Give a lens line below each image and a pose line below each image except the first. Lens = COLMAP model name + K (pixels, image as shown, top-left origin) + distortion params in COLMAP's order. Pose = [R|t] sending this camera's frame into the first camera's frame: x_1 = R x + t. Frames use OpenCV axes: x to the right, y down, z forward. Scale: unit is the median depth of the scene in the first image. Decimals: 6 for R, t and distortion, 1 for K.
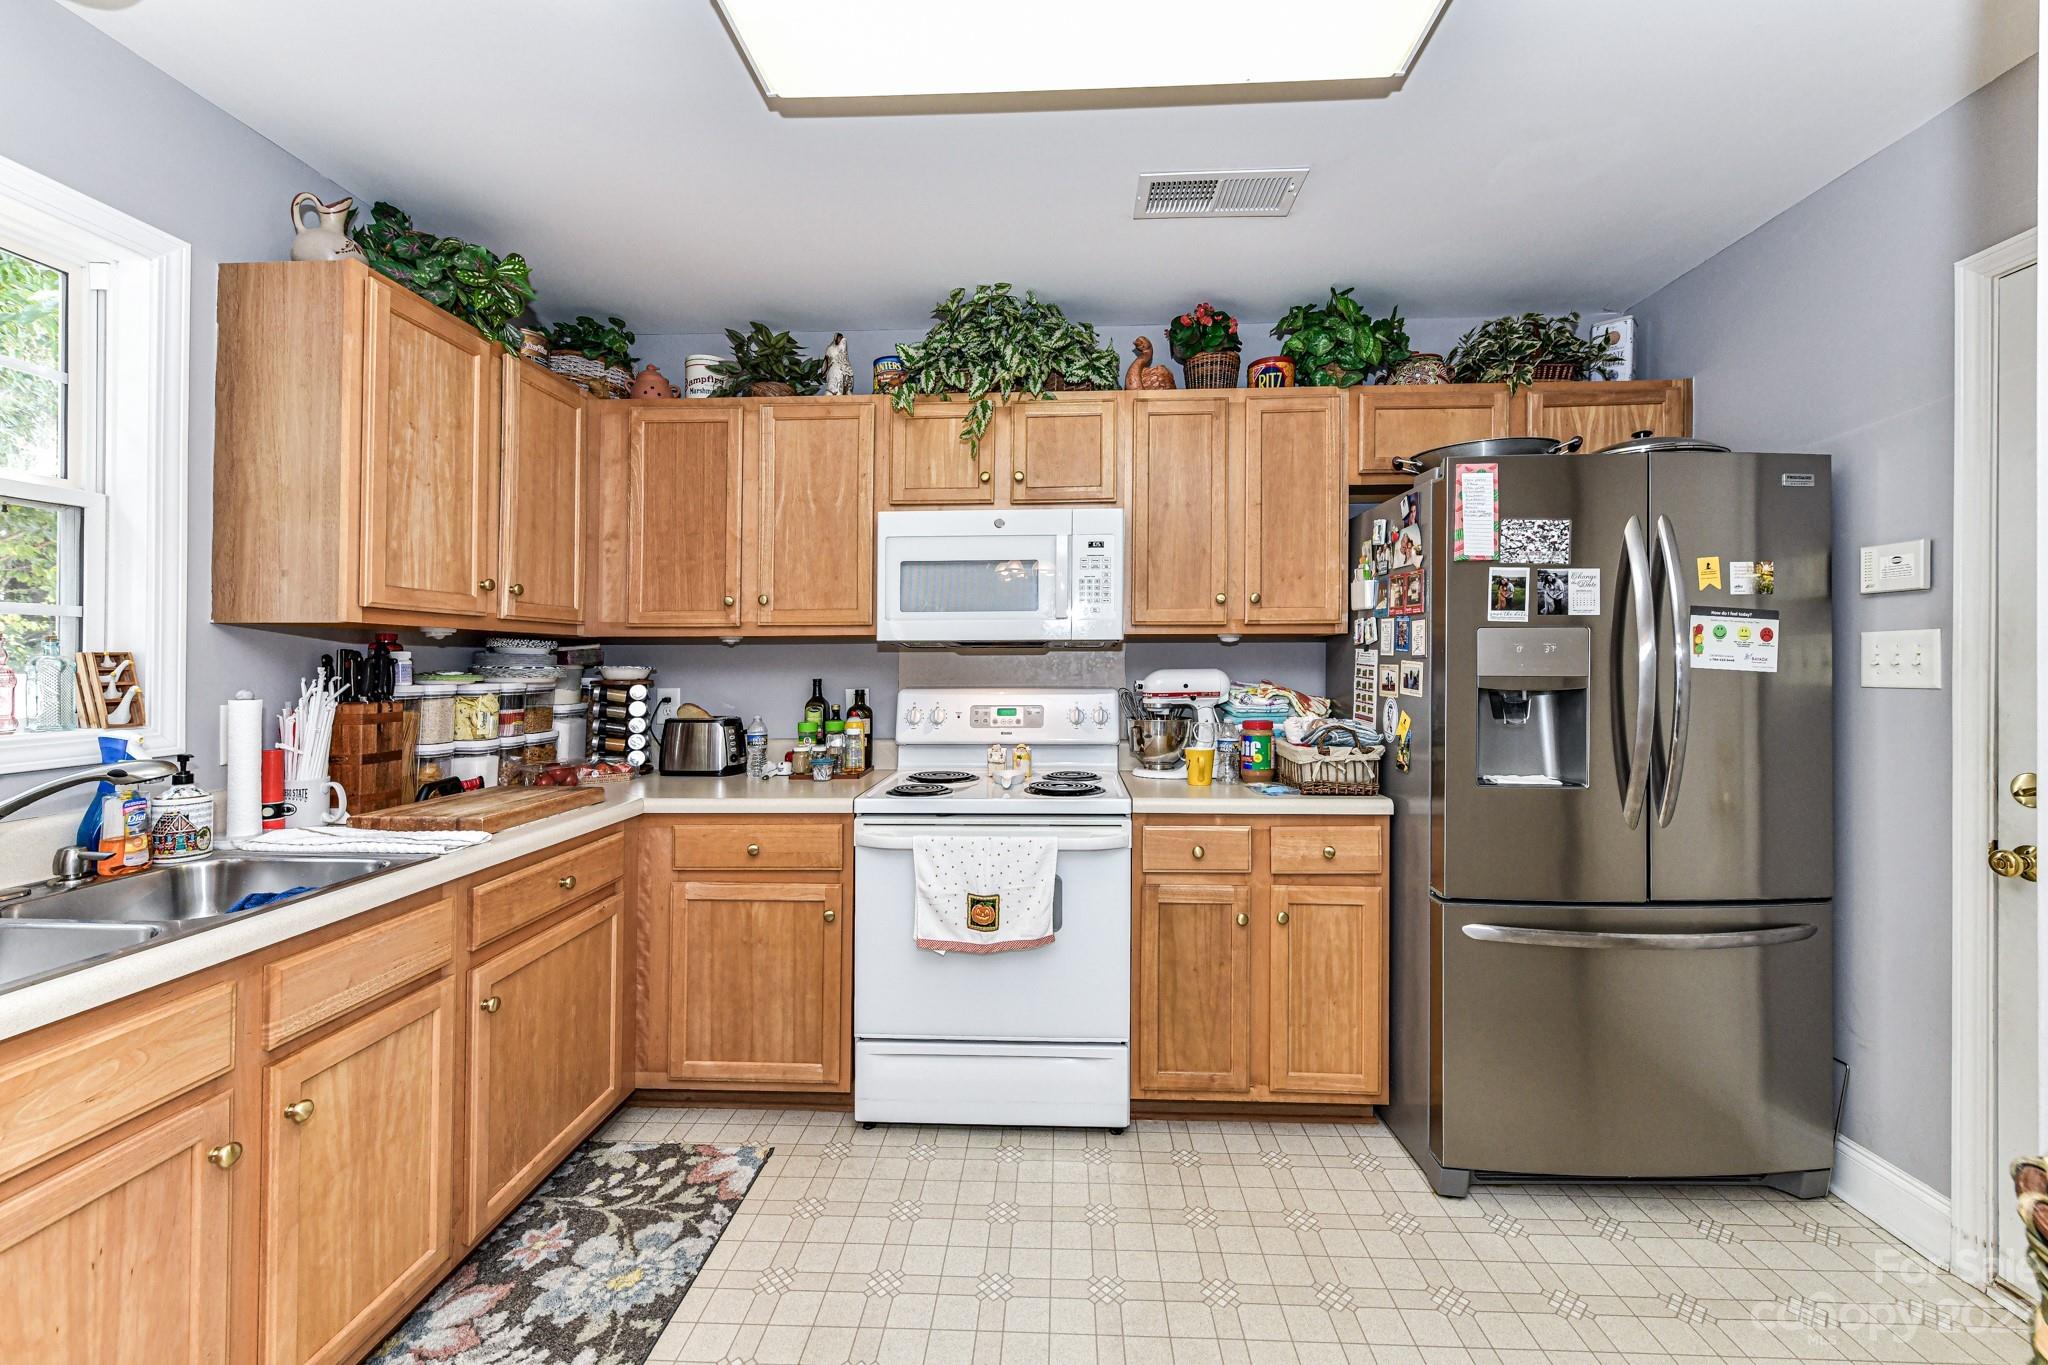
lens RADIAL K [[808.3, 0, 1033.5], [0, 808.3, 660.5], [0, 0, 1]] dist [0.002283, -0.000718]
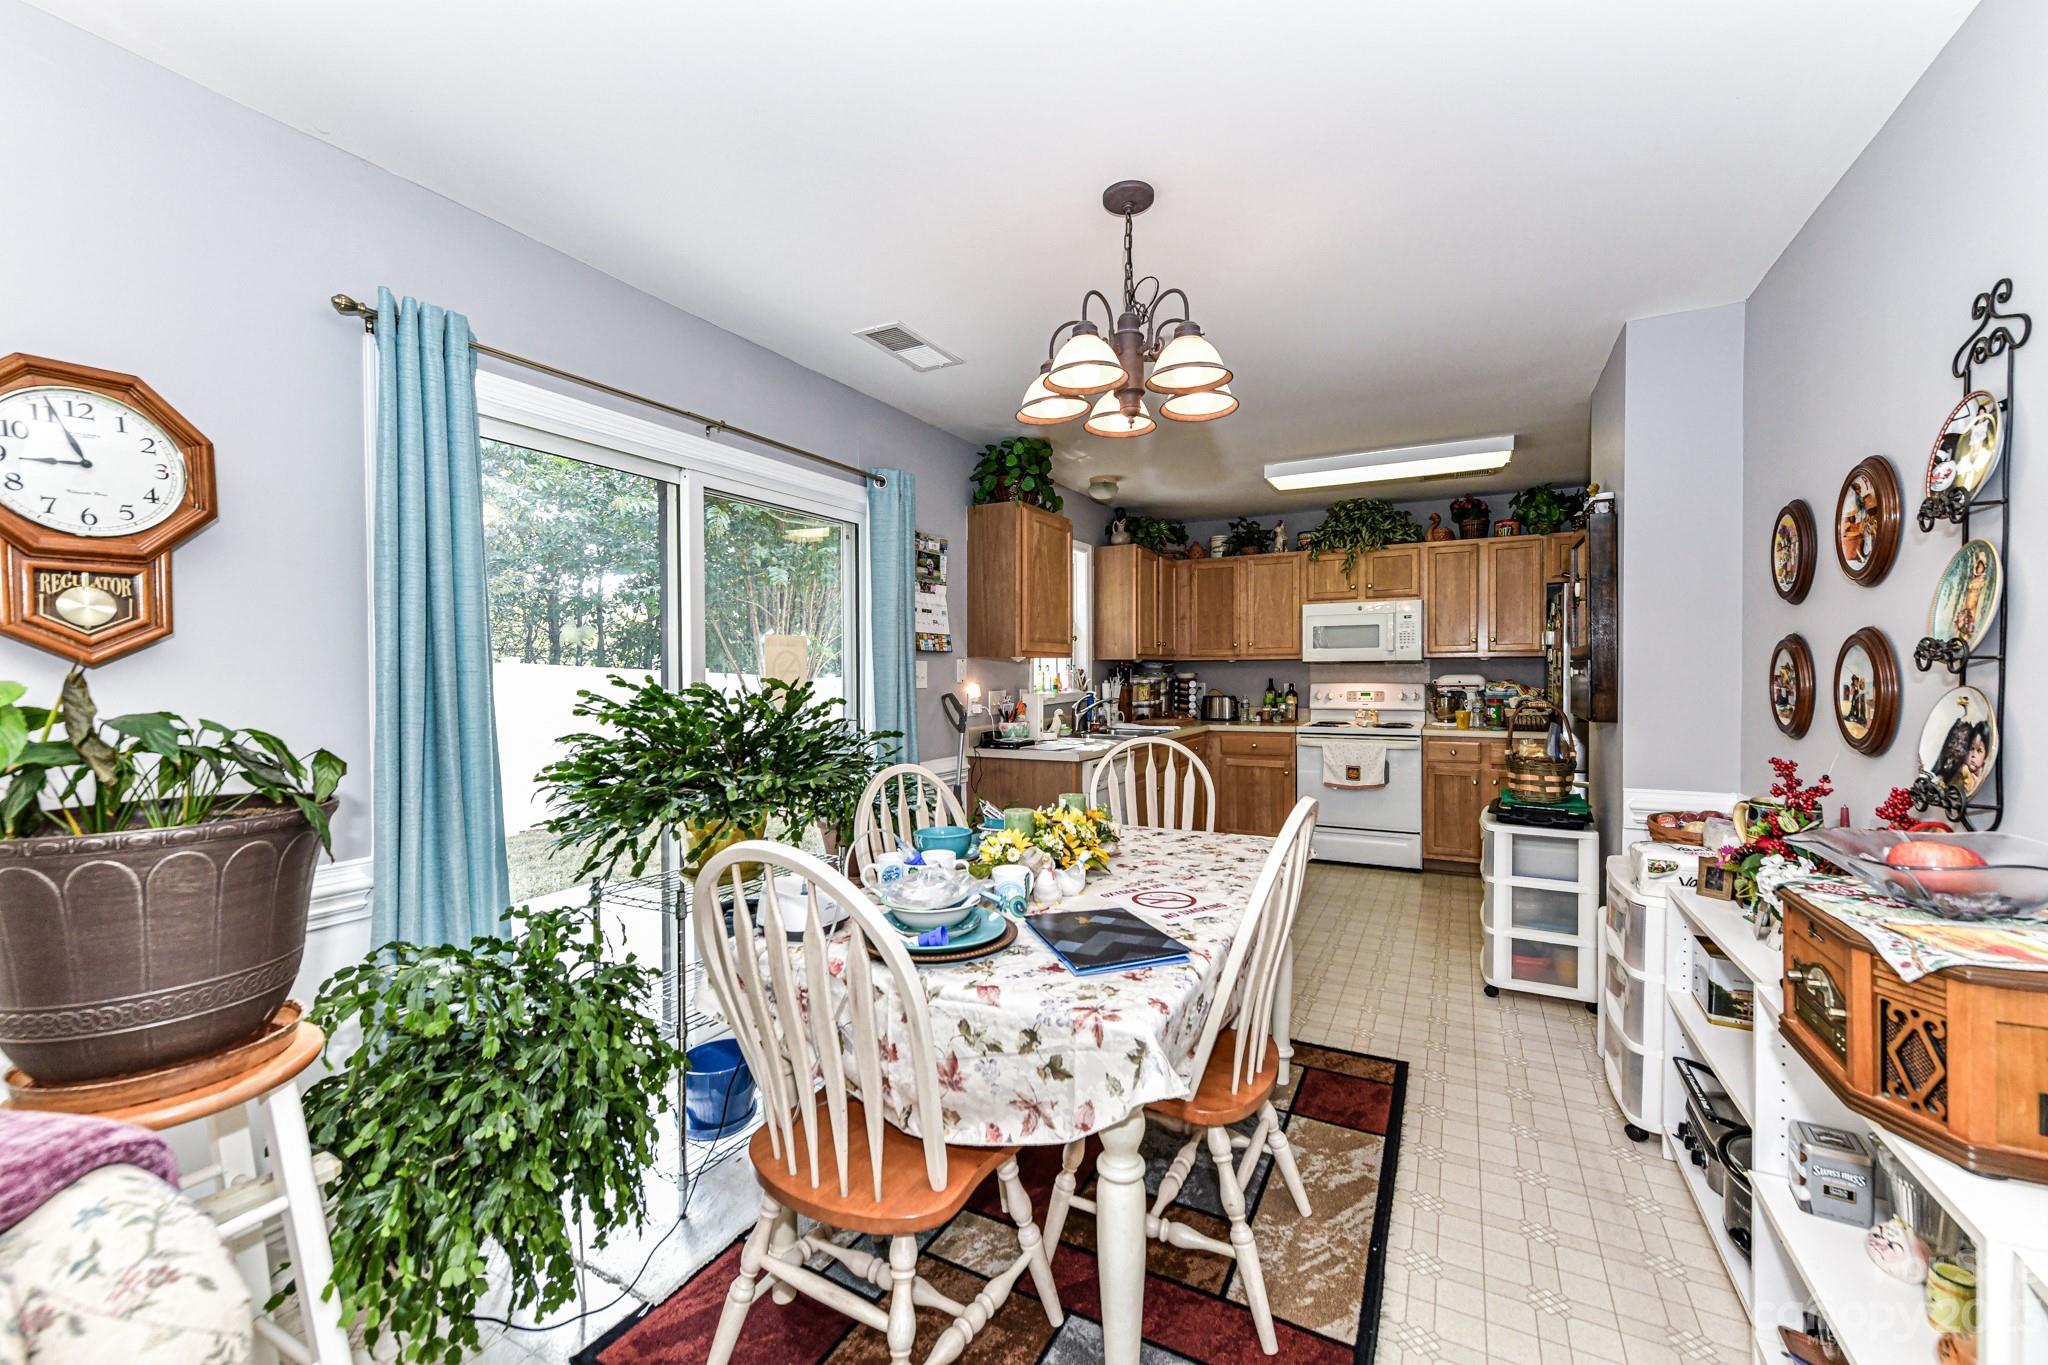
lens RADIAL K [[808.3, 0, 1021.3], [0, 808.3, 667.6], [0, 0, 1]] dist [0.002283, -0.000718]
pose [[0.897234, -0.006231, -0.441511, 0.116068], [0.005829, 0.999980, -0.002266, -0.007386], [0.441516, -0.000540, 0.897253, -1.595742]]
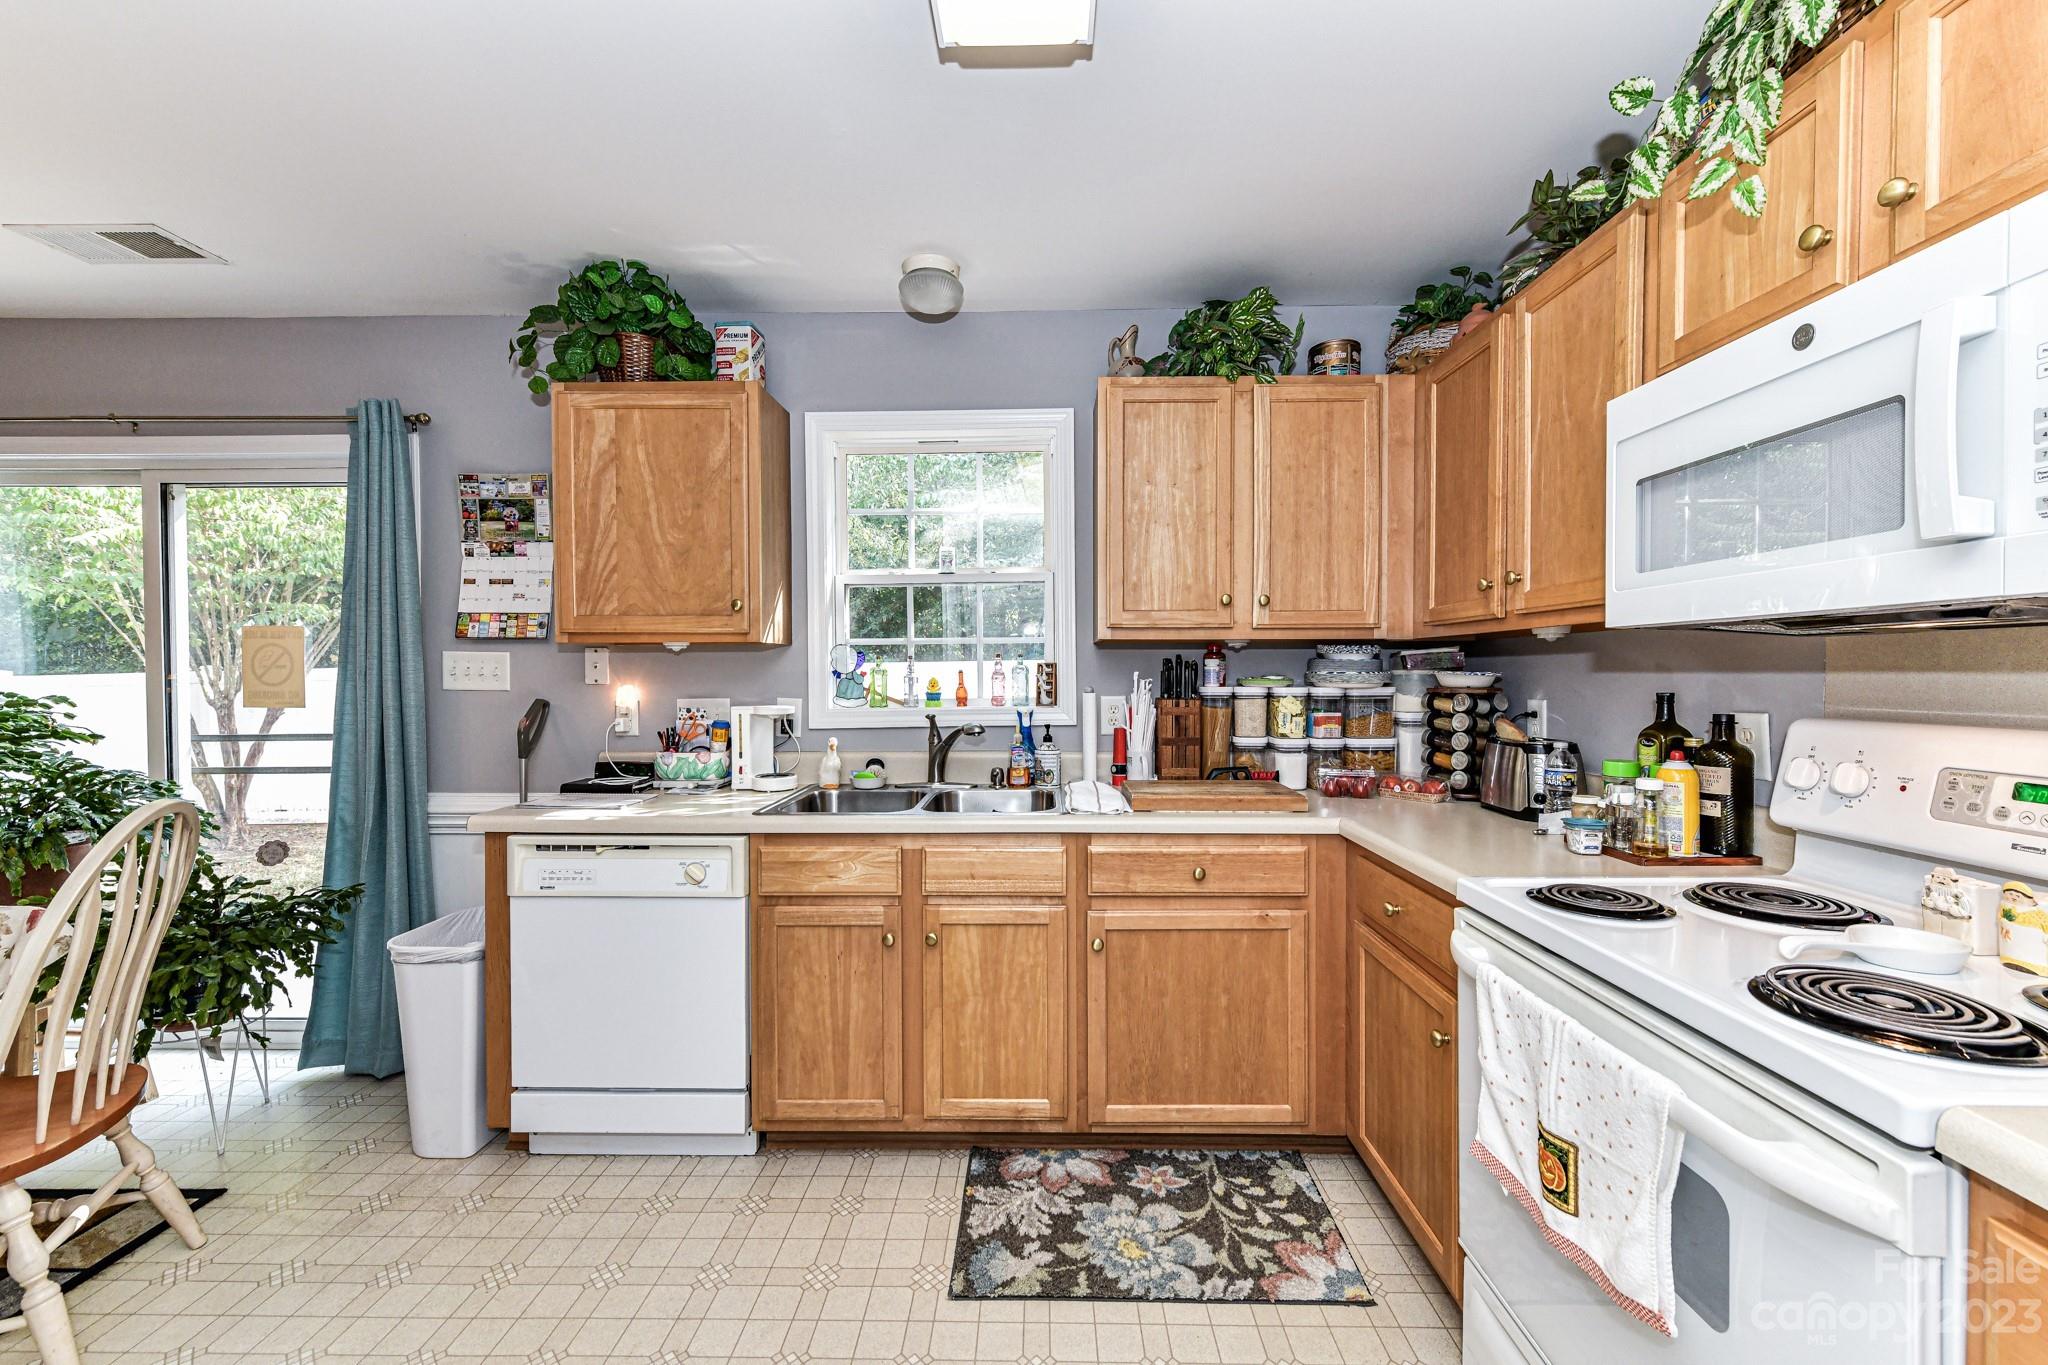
lens RADIAL K [[808.3, 0, 1038.8], [0, 808.3, 677.6], [0, 0, 1]] dist [0.002283, -0.000718]
pose [[0.028919, 0.009280, -0.999539, 0.419264], [0.005820, 0.999938, 0.009452, 0.003463], [0.999565, -0.006091, 0.028863, 0.654547]]
